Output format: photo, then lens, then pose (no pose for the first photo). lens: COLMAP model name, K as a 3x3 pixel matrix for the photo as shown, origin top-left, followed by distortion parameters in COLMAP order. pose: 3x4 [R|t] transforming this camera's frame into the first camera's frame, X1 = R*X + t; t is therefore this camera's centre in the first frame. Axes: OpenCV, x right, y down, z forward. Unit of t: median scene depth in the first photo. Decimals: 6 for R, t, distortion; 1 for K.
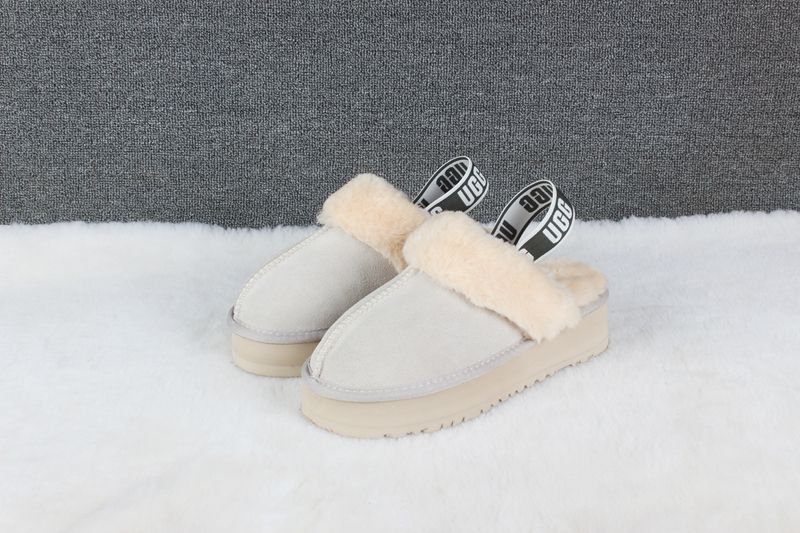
lens RADIAL K [[1063.2, 0, 399.6], [0, 1063.2, 250.6], [0, 0, 1]] dist [-0.048744, 0.000000]
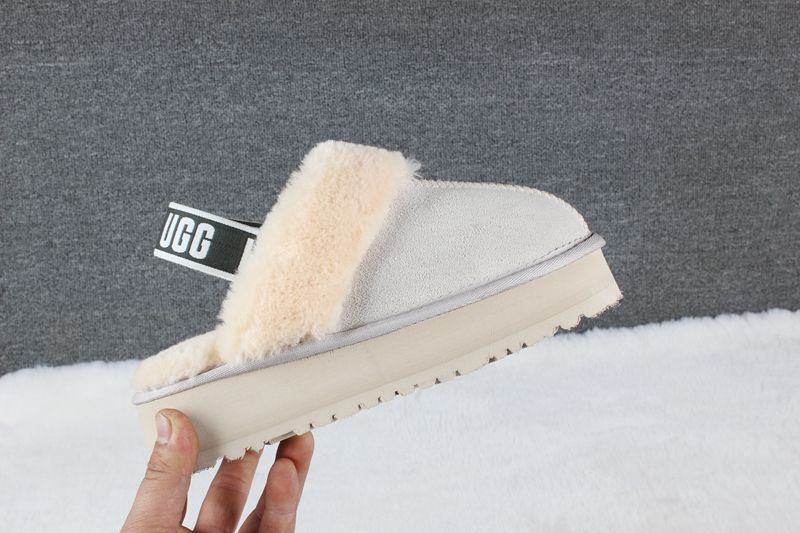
lens RADIAL K [[1063.2, 0, 406.2], [0, 1063.2, 245.8], [0, 0, 1]] dist [-0.048744, 0.000000]
pose [[0.997109, -0.049625, 0.057534, -0.041718], [0.048616, 0.998640, 0.018816, -0.152600], [-0.058389, -0.015965, 0.998166, -0.111974]]
